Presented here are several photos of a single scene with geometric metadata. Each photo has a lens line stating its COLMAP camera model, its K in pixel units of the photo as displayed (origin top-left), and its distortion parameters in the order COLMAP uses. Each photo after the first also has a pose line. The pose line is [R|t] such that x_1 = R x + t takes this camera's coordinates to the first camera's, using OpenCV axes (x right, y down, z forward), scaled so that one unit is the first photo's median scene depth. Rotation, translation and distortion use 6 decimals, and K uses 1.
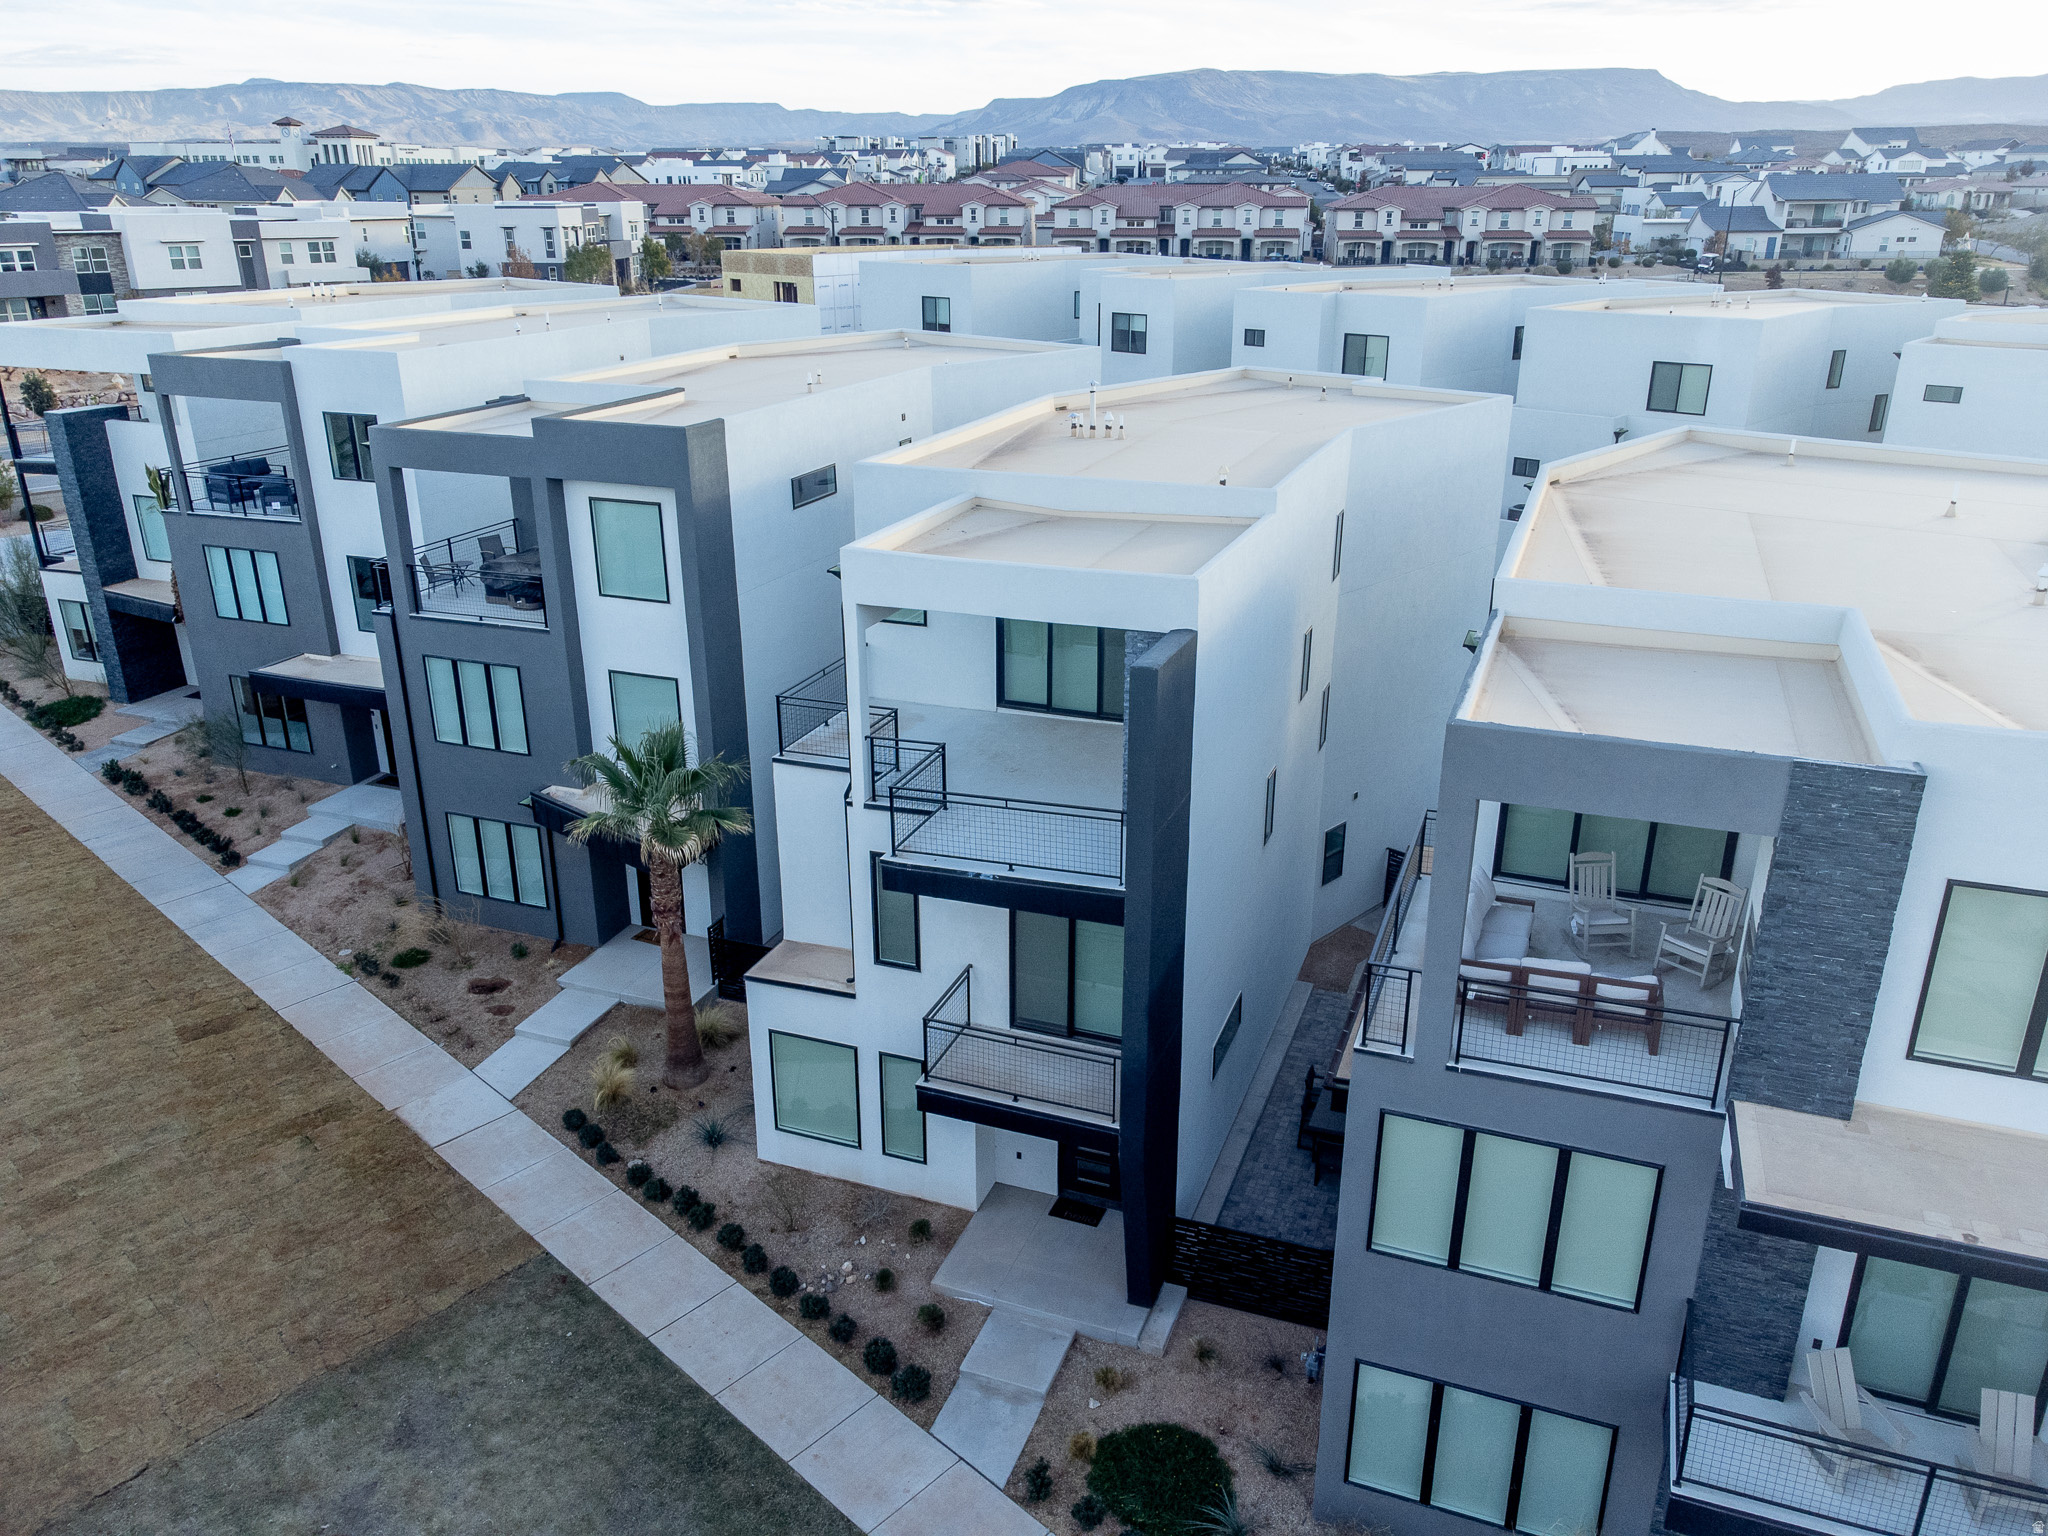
lens RADIAL K [[1531.1, 0, 1020.2], [0, 1531.1, 768.9], [0, 0, 1]] dist [-0.011681, 0.045090]
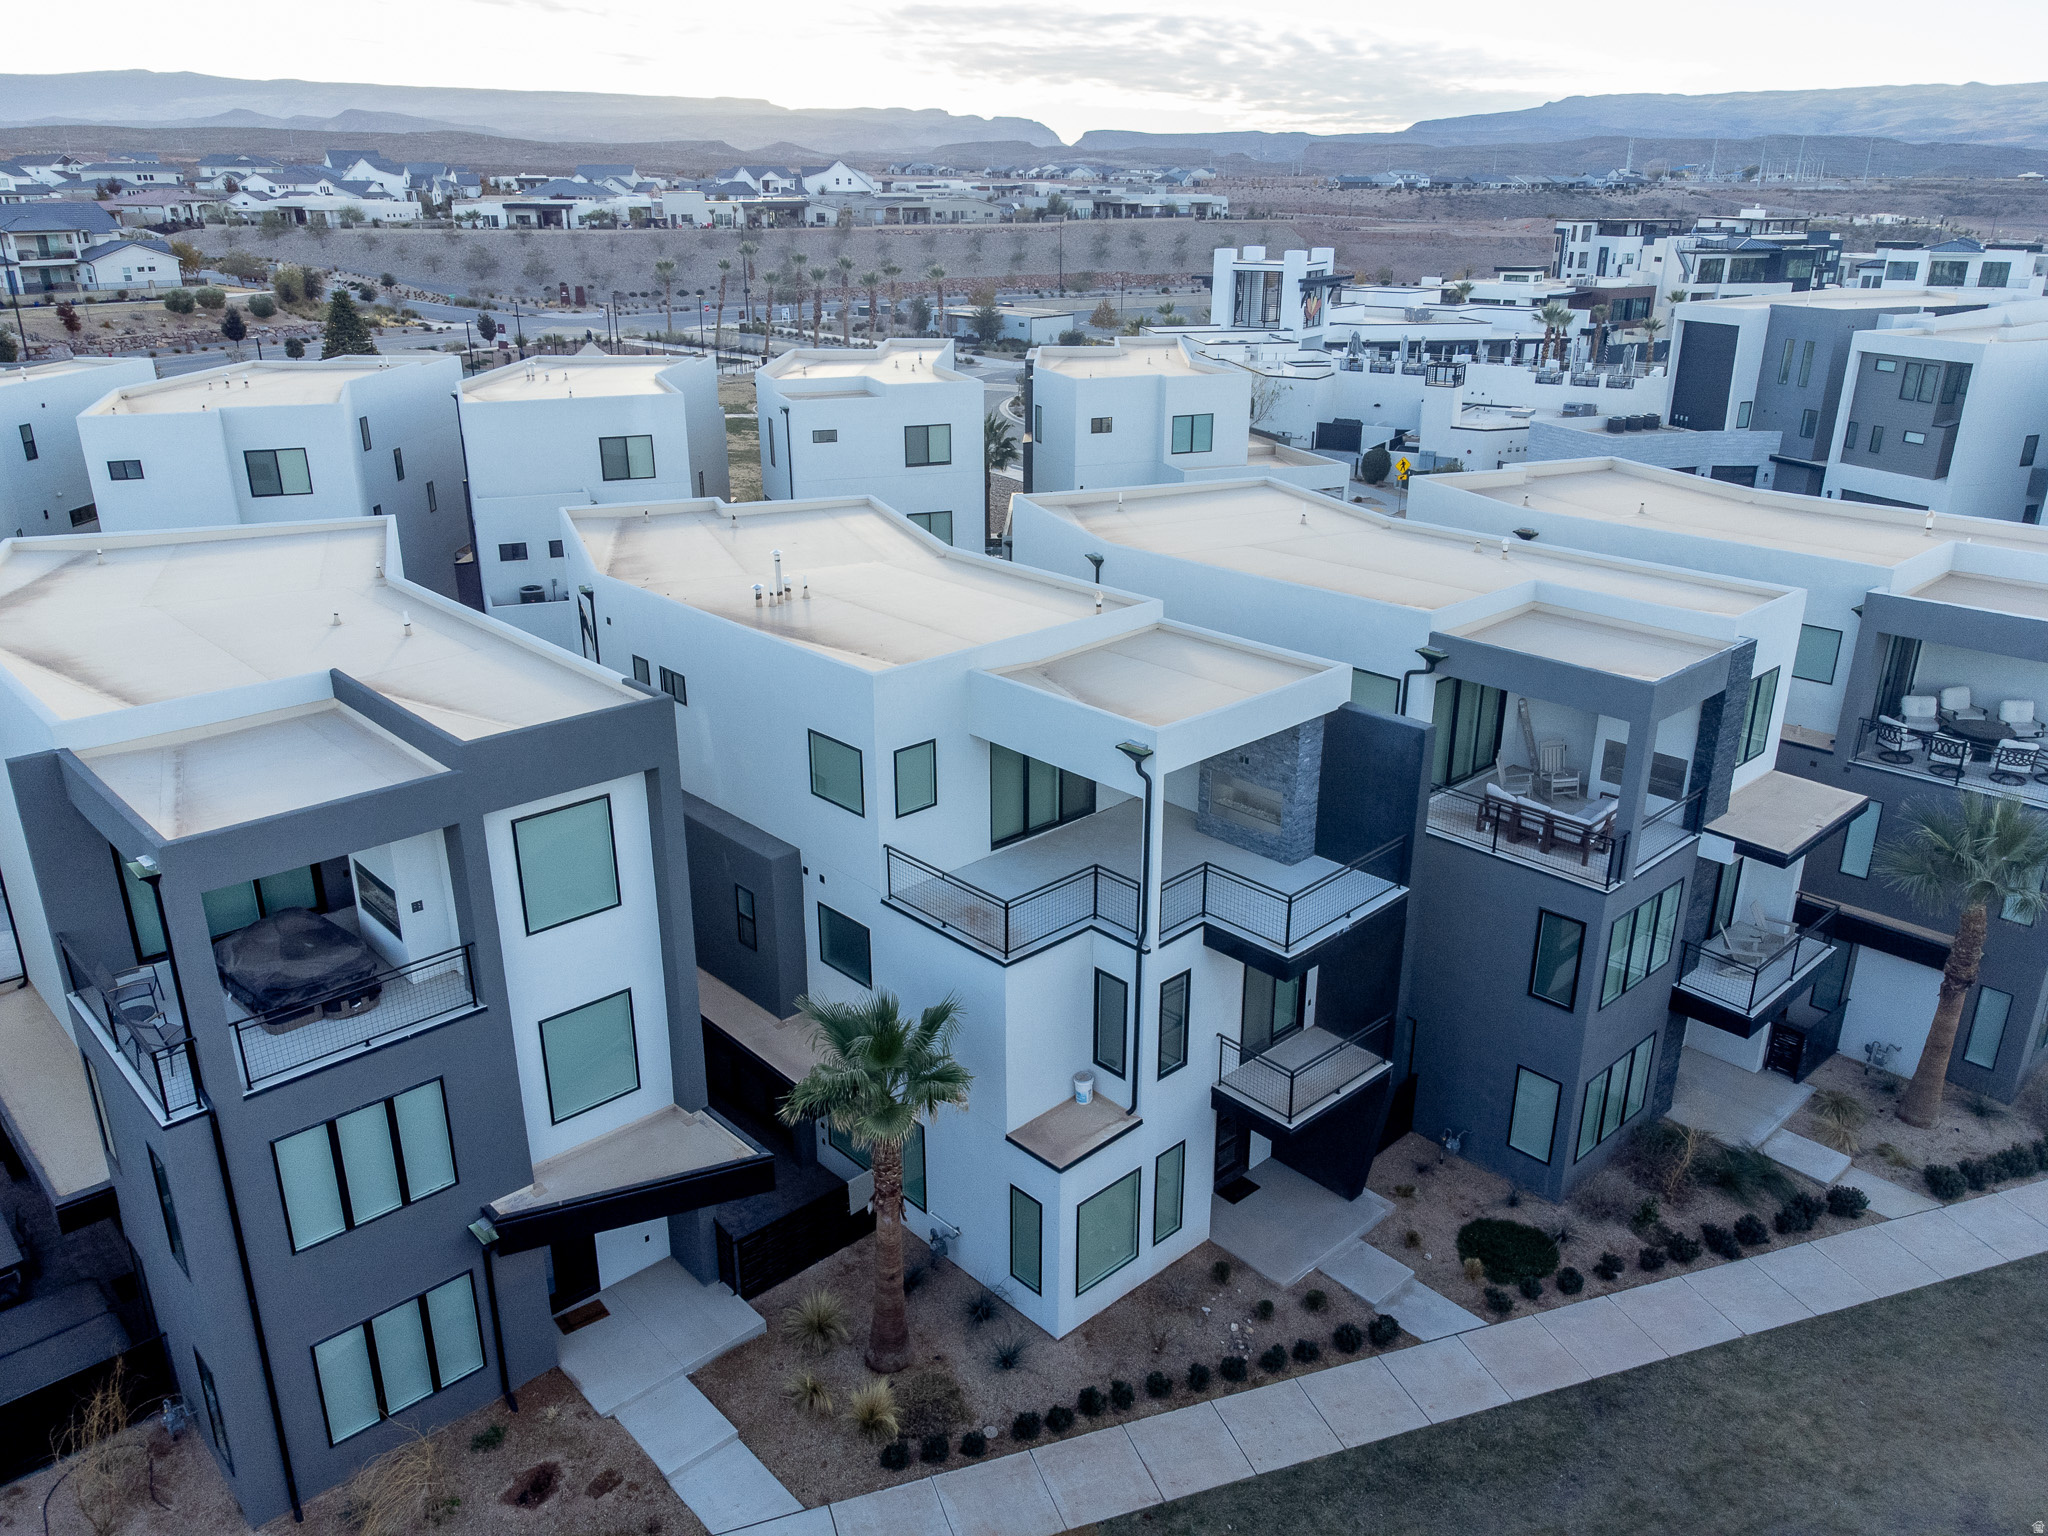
lens RADIAL K [[1531.1, 0, 1020.2], [0, 1531.1, 768.9], [0, 0, 1]] dist [-0.011681, 0.045090]
pose [[0.436654, -0.320064, 0.840769, -0.790344], [0.320712, 0.928550, 0.186918, -0.256468], [-0.840522, 0.188026, 0.508104, 0.369613]]
